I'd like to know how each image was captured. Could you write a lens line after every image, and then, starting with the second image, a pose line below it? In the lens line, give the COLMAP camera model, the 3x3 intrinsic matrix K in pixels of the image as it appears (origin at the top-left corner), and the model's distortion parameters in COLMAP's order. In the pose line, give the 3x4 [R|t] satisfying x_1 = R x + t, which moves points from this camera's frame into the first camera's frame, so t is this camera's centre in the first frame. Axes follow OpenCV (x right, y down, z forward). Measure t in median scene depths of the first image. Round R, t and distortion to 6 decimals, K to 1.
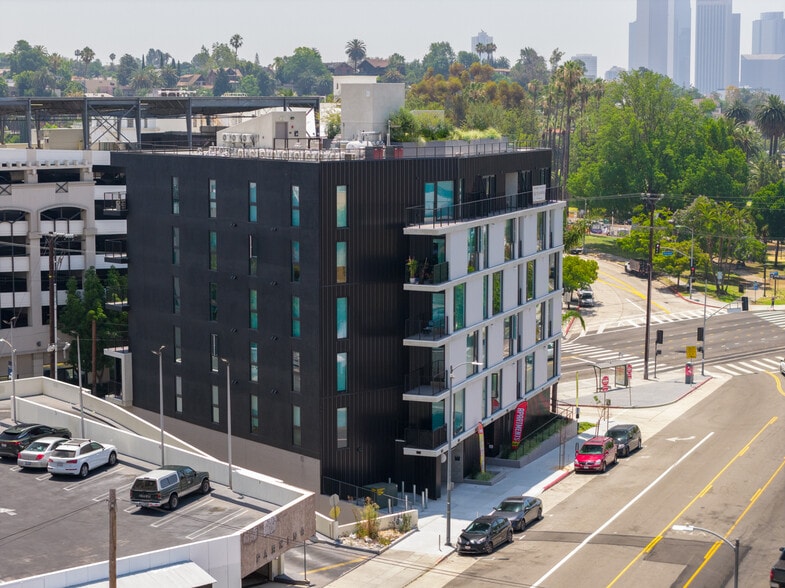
lens RADIAL K [[1574.2, 0, 394.2], [0, 1574.2, 291.7], [0, 0, 1]] dist [-0.123605, 0.000000]
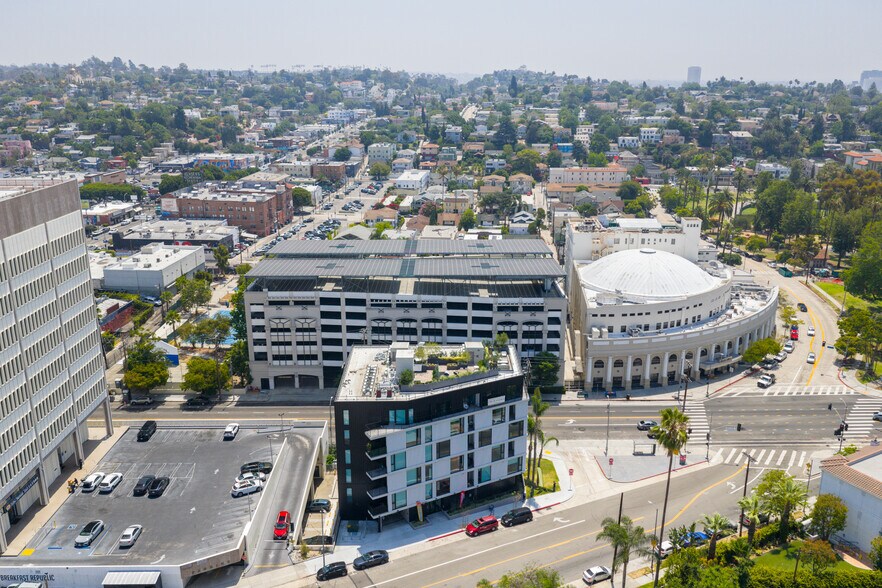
lens RADIAL K [[728.6, 0, 443.7], [0, 728.6, 290.7], [0, 0, 1]] dist [0.023479, -0.035106]
pose [[0.767525, 0.182064, -0.614620, 0.669293], [-0.077155, 0.978085, 0.193380, -0.427052], [0.636359, -0.101003, 0.764752, 0.180665]]
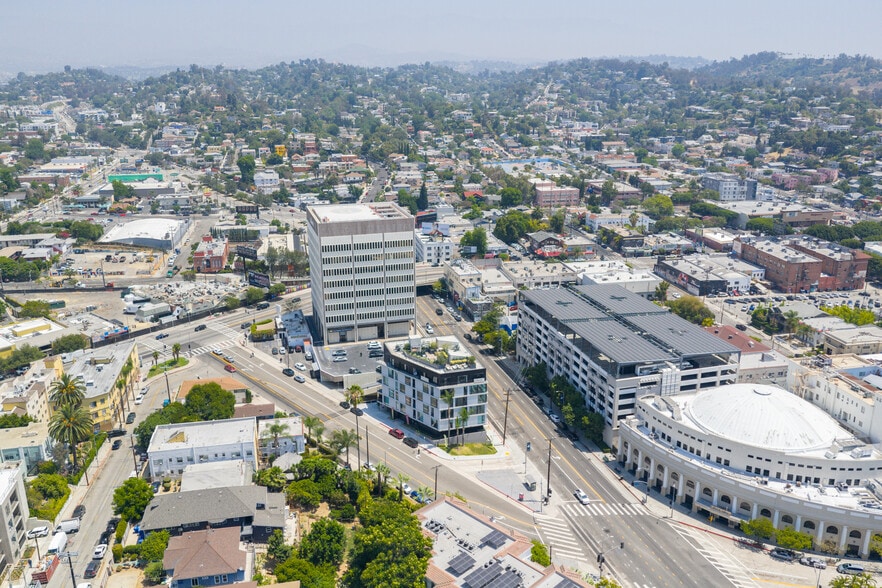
lens RADIAL K [[728.6, 0, 443.0], [0, 728.6, 295.2], [0, 0, 1]] dist [0.023479, -0.035106]
pose [[-0.401347, 0.273178, -0.874239, 1.719623], [-0.109151, 0.933420, 0.341780, -0.946493], [0.909399, 0.232597, -0.344807, 1.704016]]
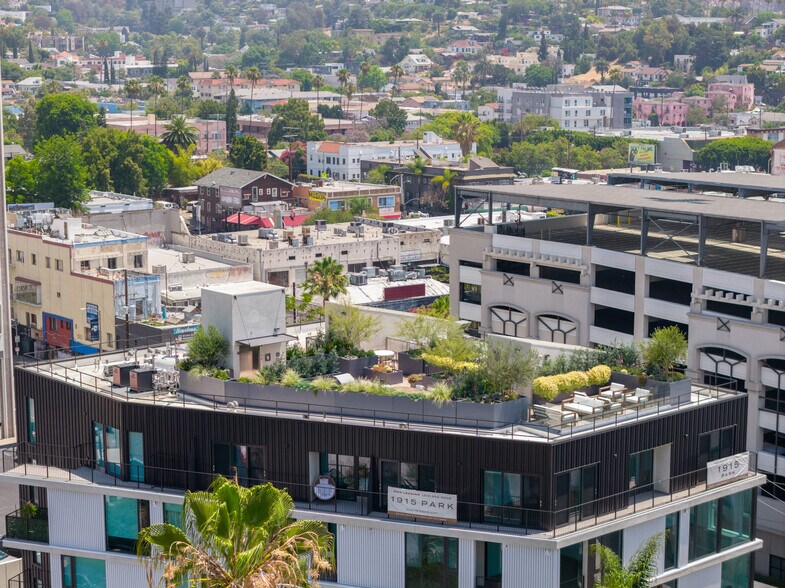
lens RADIAL K [[1574.2, 0, 393.4], [0, 1574.2, 293.8], [0, 0, 1]] dist [-0.123605, 0.000000]
pose [[0.008016, 0.161949, -0.986767, 0.708934], [-0.120420, 0.979773, 0.159823, -0.248144], [0.992691, 0.117545, 0.027356, 1.000406]]
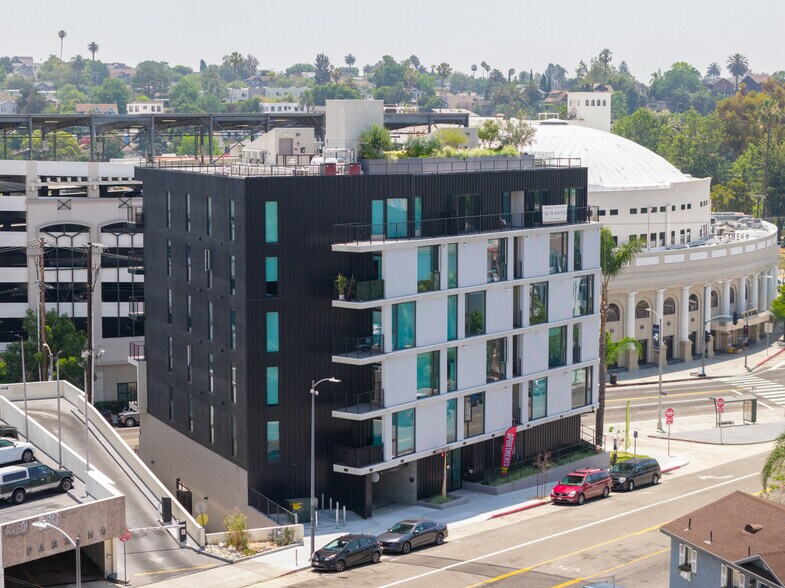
lens RADIAL K [[1642.9, 0, 387.4], [0, 1642.9, 297.7], [0, 0, 1]] dist [-0.116787, 0.000000]
pose [[0.961865, 0.028742, -0.272011, 0.279345], [-0.031939, 0.999463, -0.007331, -0.000047], [0.271654, 0.015739, 0.962266, 0.003980]]
